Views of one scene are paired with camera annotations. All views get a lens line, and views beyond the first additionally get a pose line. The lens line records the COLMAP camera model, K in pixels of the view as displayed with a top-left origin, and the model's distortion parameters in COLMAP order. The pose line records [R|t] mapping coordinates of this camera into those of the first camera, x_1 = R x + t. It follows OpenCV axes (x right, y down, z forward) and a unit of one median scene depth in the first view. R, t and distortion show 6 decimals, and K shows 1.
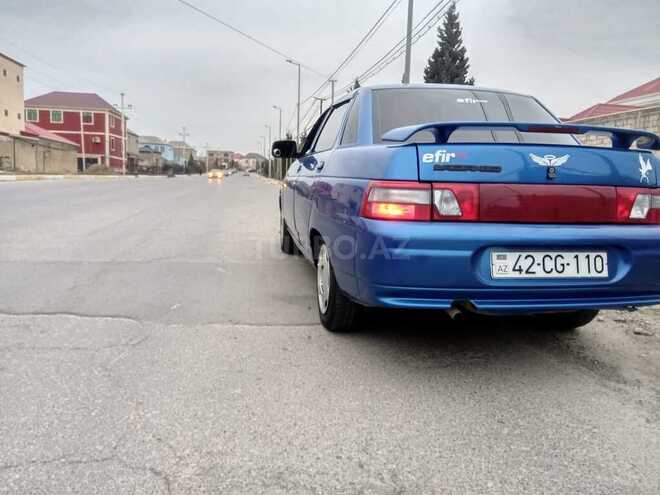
lens RADIAL K [[514.3, 0, 333.2], [0, 514.3, 244.8], [0, 0, 1]] dist [0.106271, -0.166447]
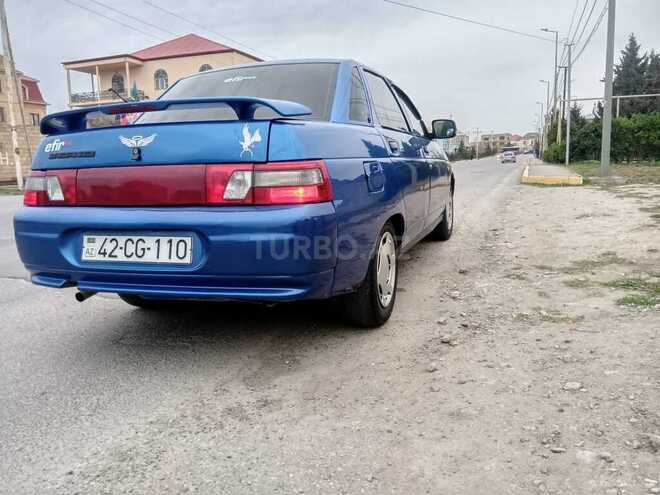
lens RADIAL K [[514.3, 0, 333.2], [0, 514.3, 244.8], [0, 0, 1]] dist [0.106271, -0.166447]
pose [[0.860555, 0.018461, -0.509022, 1.211230], [-0.005233, 0.999611, 0.027408, 0.001838], [0.509330, -0.020923, 0.860317, 0.345633]]
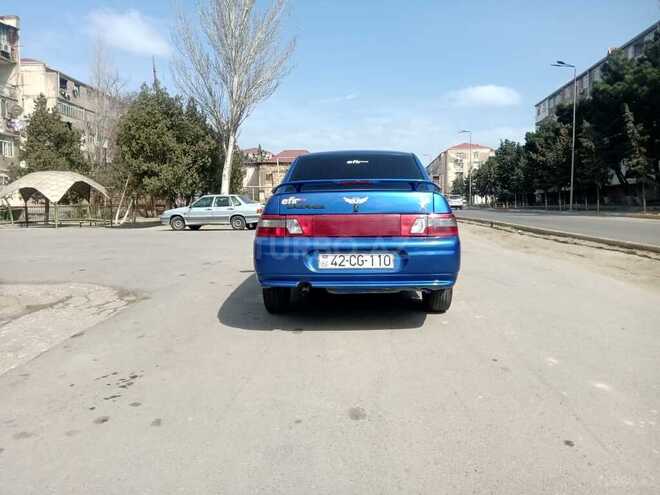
lens RADIAL K [[514.3, 0, 333.2], [0, 514.3, 244.8], [0, 0, 1]] dist [0.106271, -0.166447]
pose [[0.973791, -0.021053, -0.226467, 0.716215], [0.004389, 0.997261, -0.073835, 0.107658], [0.227401, 0.070906, 0.971216, -0.647720]]
